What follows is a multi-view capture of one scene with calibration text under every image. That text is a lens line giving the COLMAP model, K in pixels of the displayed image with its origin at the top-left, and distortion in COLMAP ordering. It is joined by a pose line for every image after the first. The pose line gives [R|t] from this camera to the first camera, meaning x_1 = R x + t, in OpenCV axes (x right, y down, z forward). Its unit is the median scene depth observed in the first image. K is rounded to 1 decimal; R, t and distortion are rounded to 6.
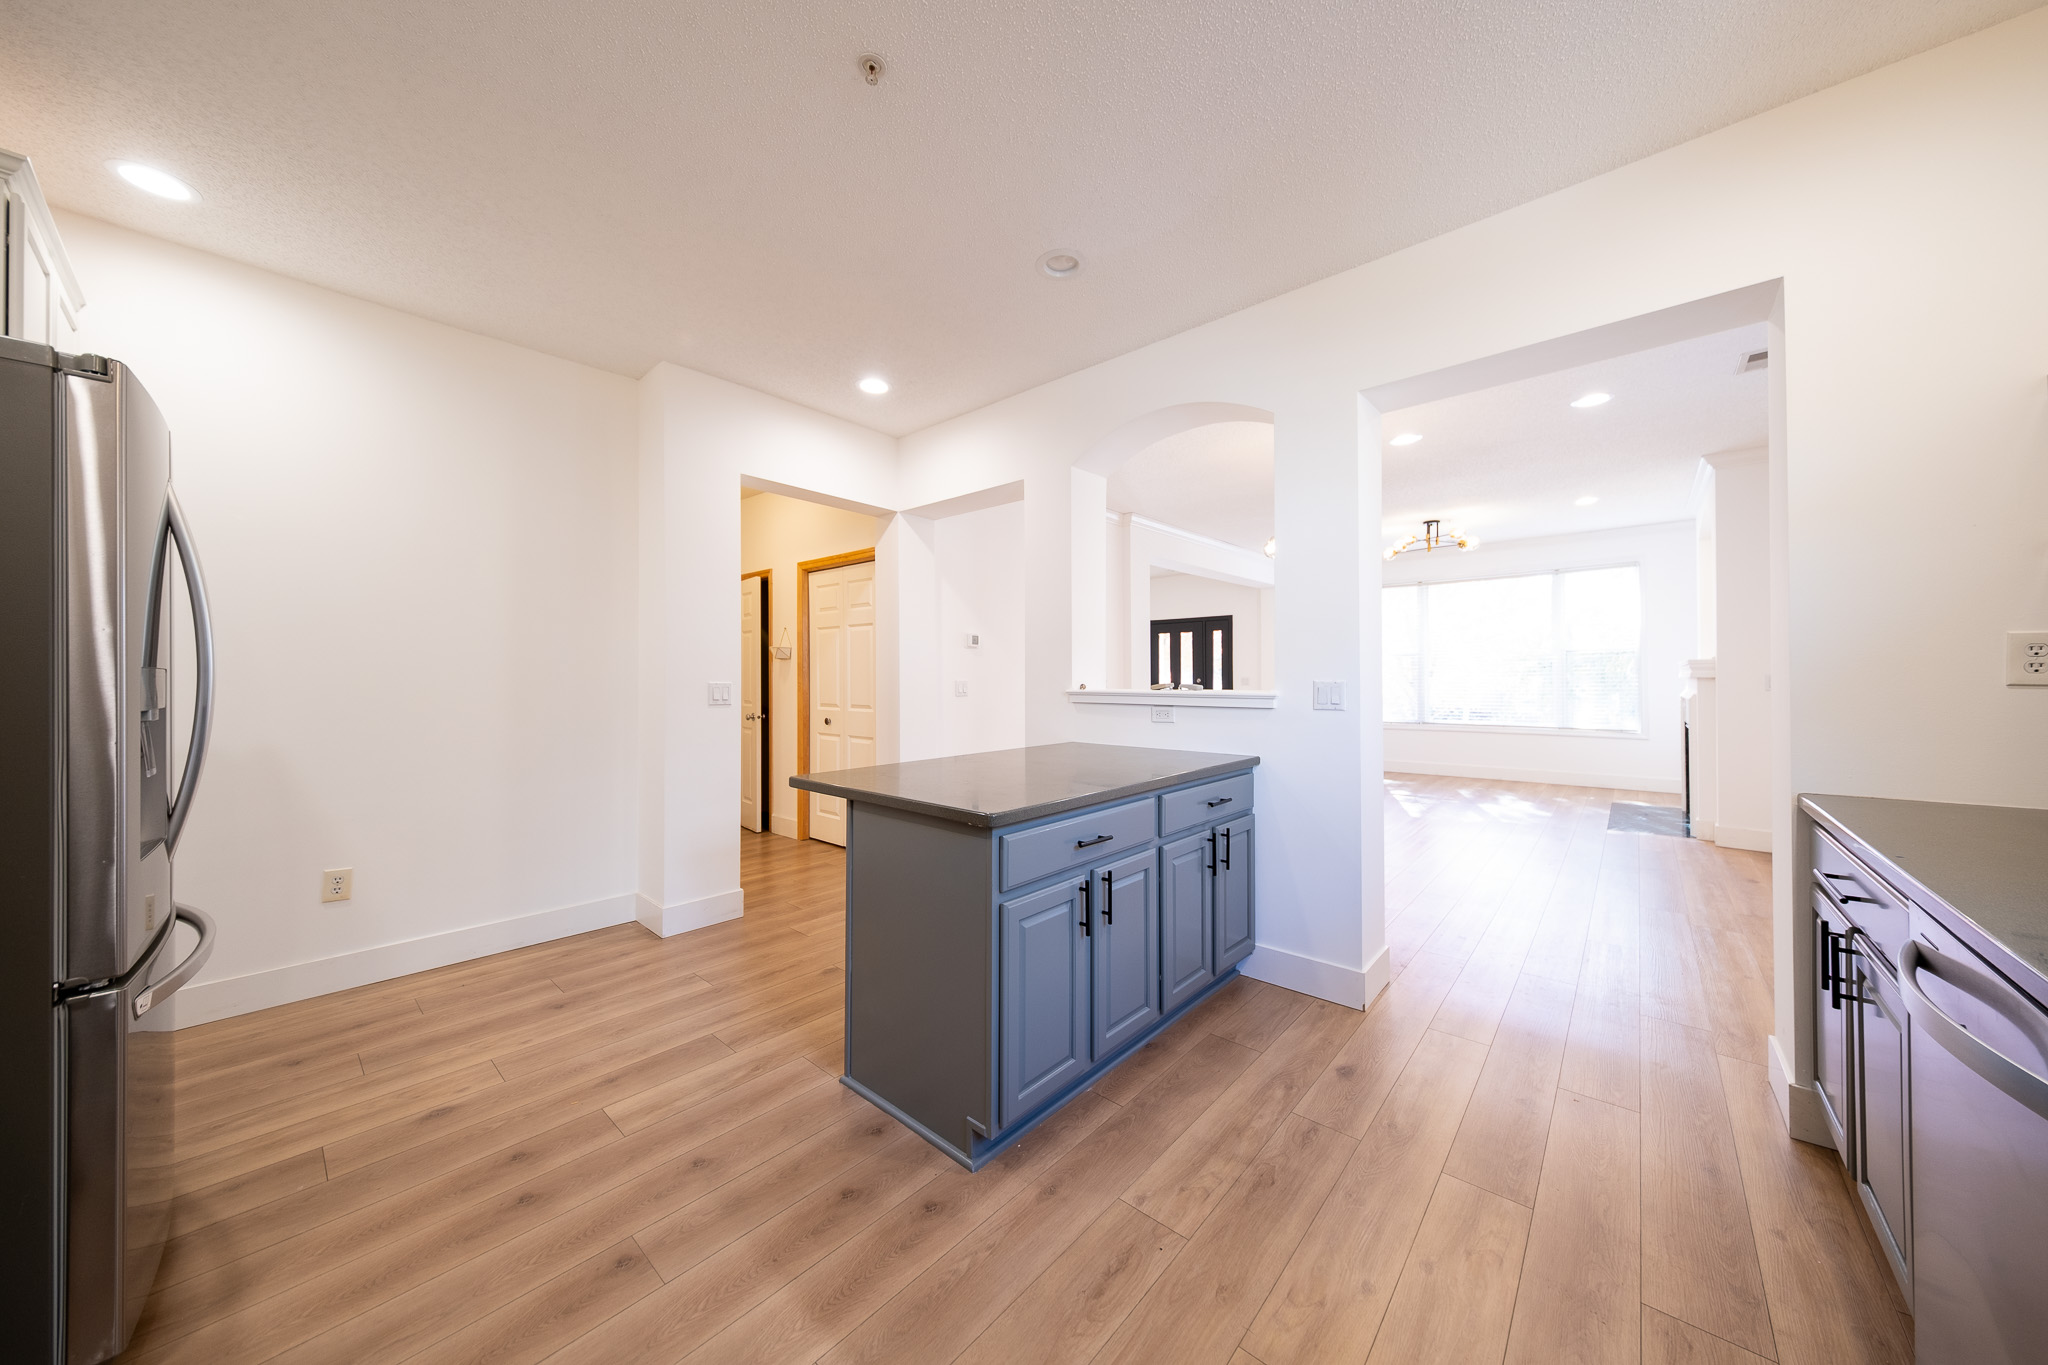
lens RADIAL K [[689.1, 0, 1026.1], [0, 689.1, 674.7], [0, 0, 1]] dist [0.001380, 0.000125]
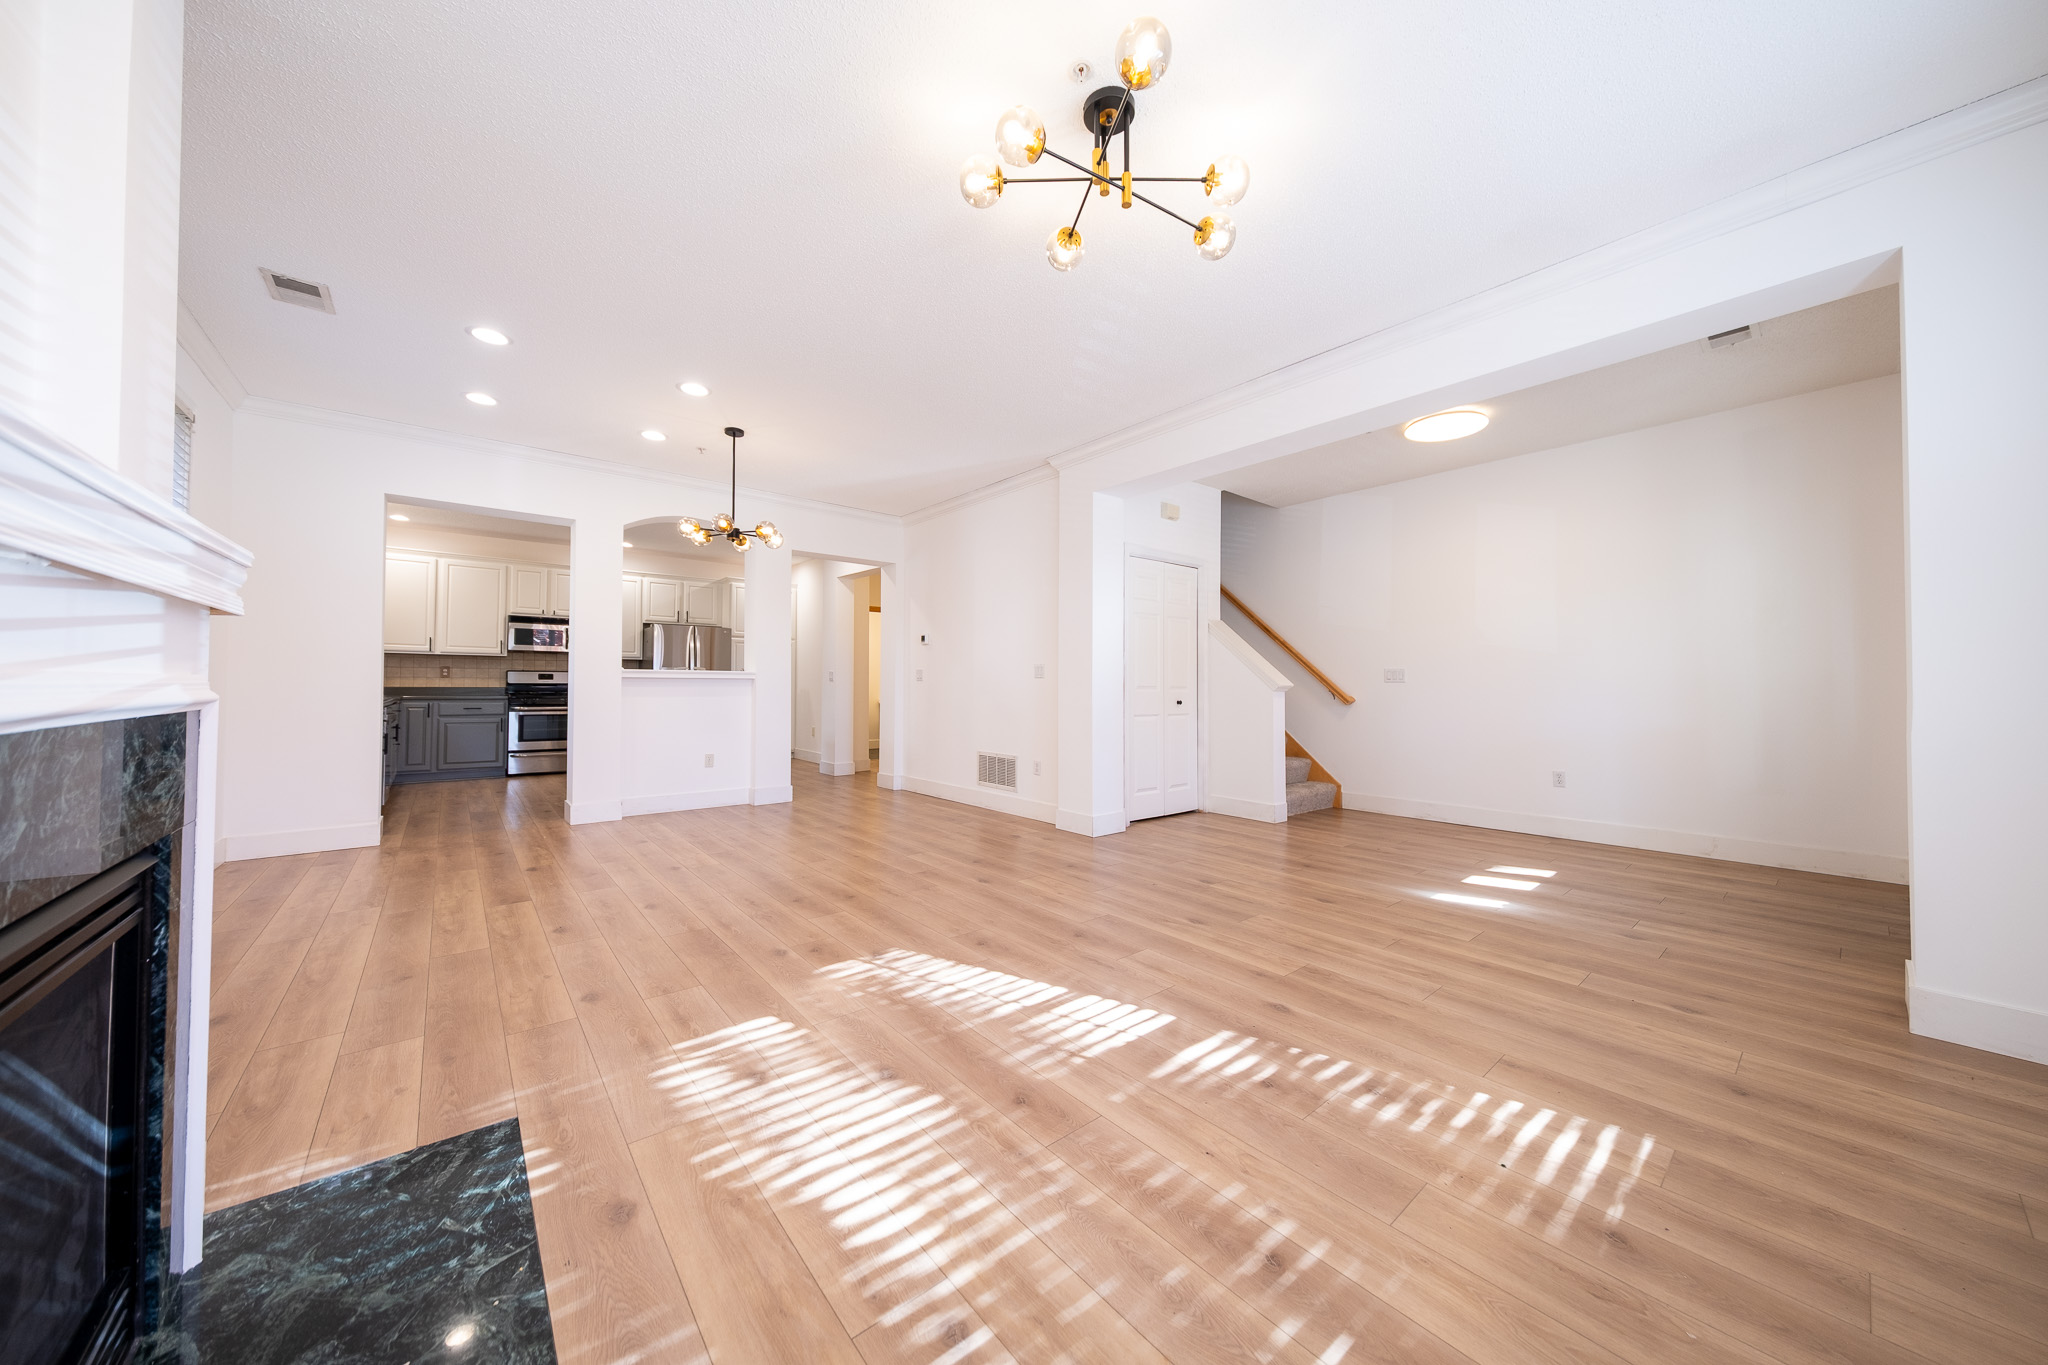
lens RADIAL K [[689.1, 0, 1023.1], [0, 689.1, 677.4], [0, 0, 1]] dist [0.001380, 0.000125]
pose [[-0.151815, -0.011474, -0.988342, 3.528581], [-0.000045, 0.999933, -0.011602, 0.118867], [0.988409, -0.001717, -0.151805, 4.028478]]
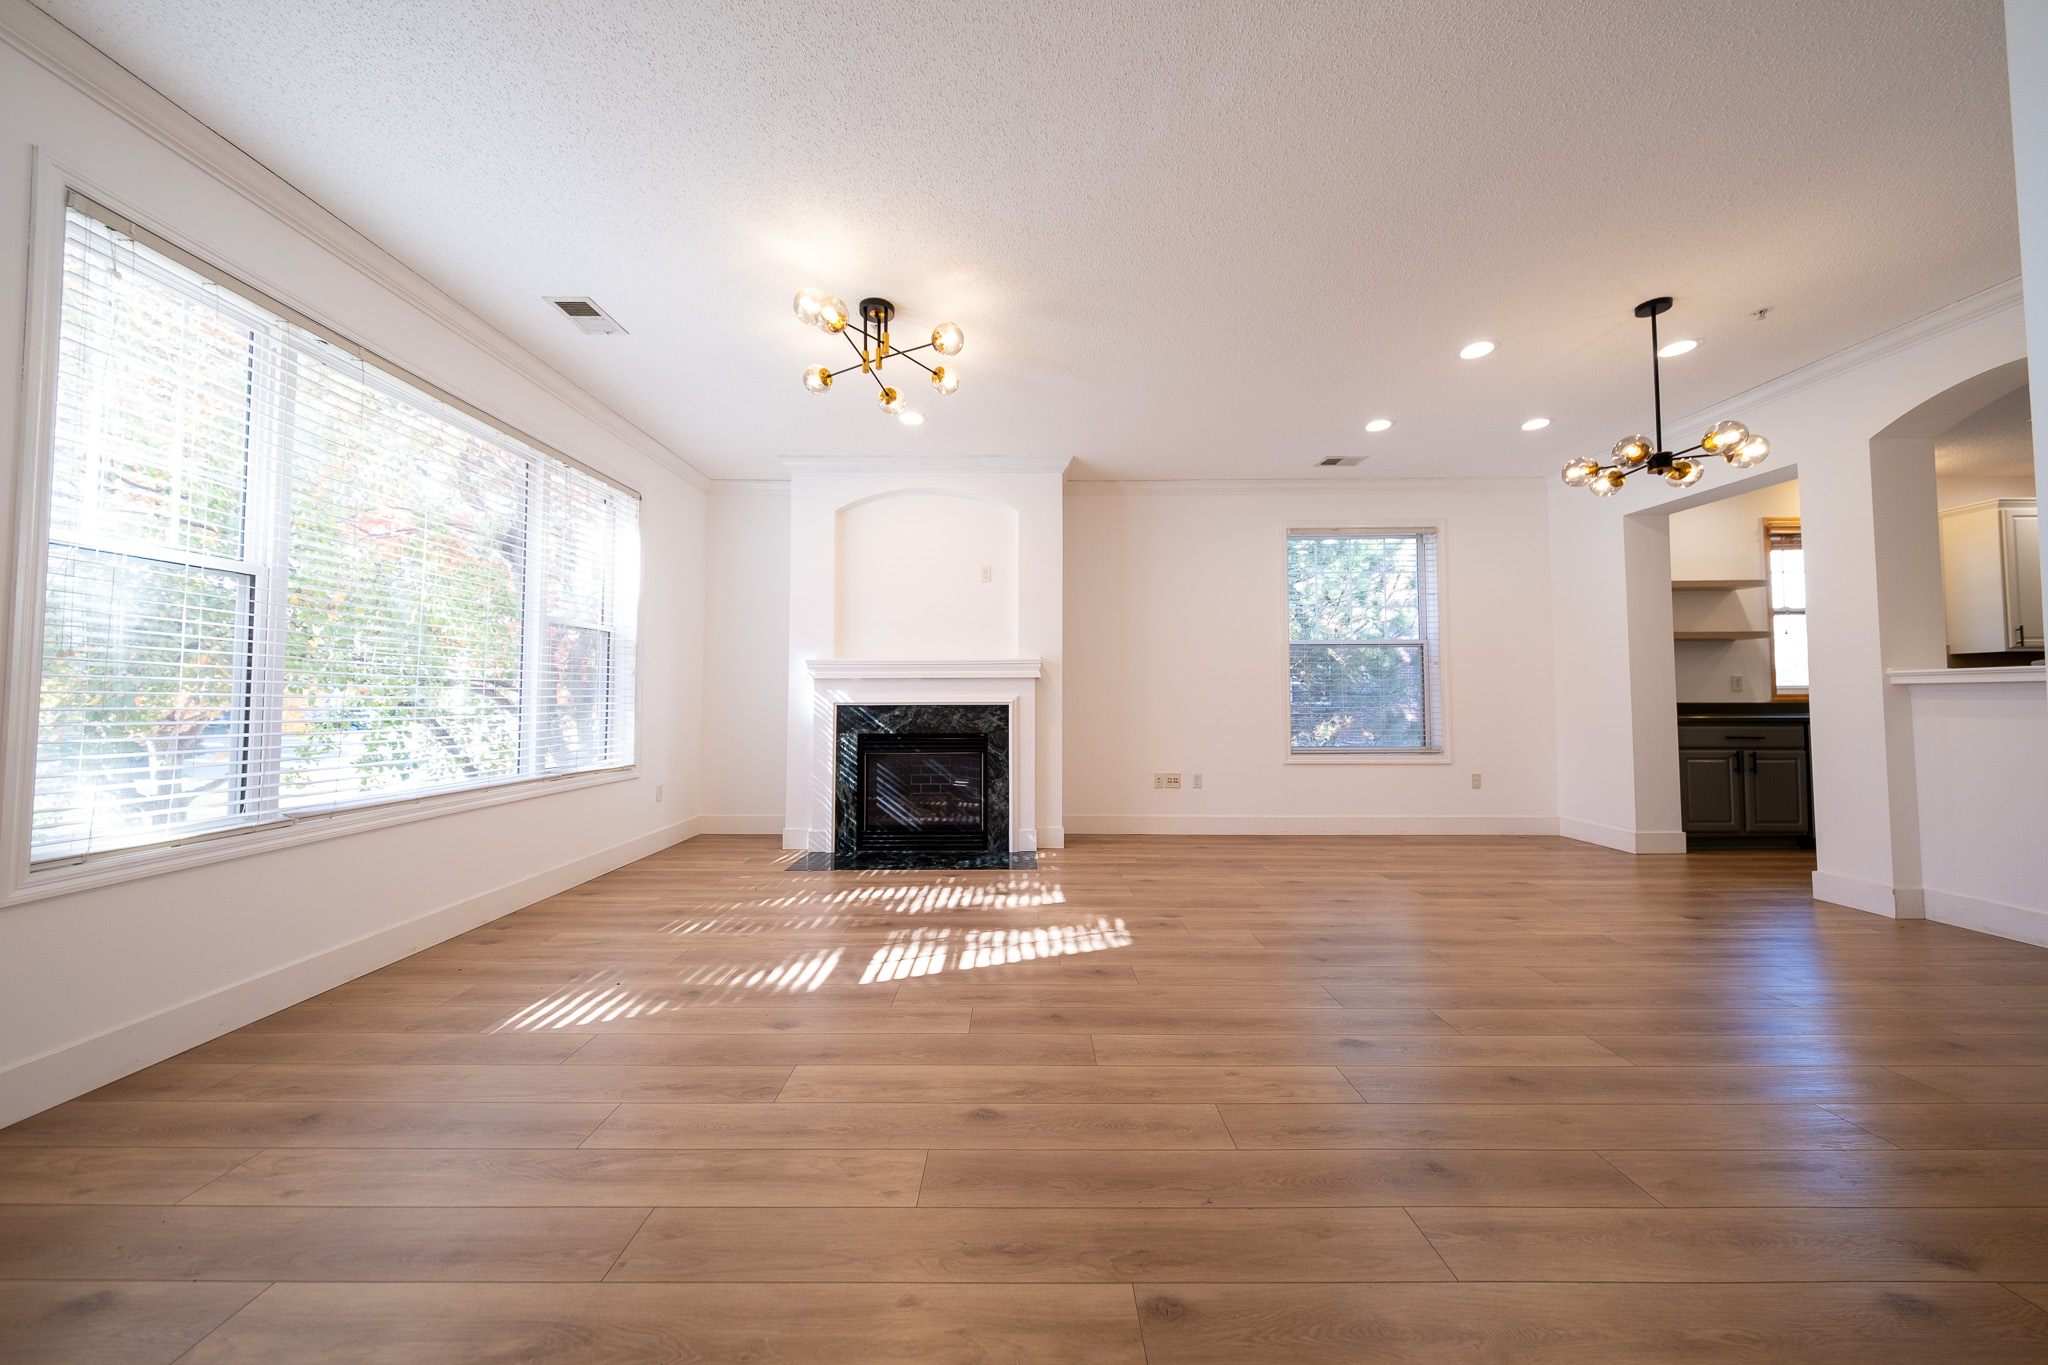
lens RADIAL K [[689.1, 0, 1013.3], [0, 689.1, 674.3], [0, 0, 1]] dist [0.001380, 0.000125]
pose [[-0.654862, 0.021106, 0.755453, 0.857617], [-0.004724, 0.999476, -0.032019, 0.118527], [-0.755733, -0.024537, -0.654419, 4.852654]]
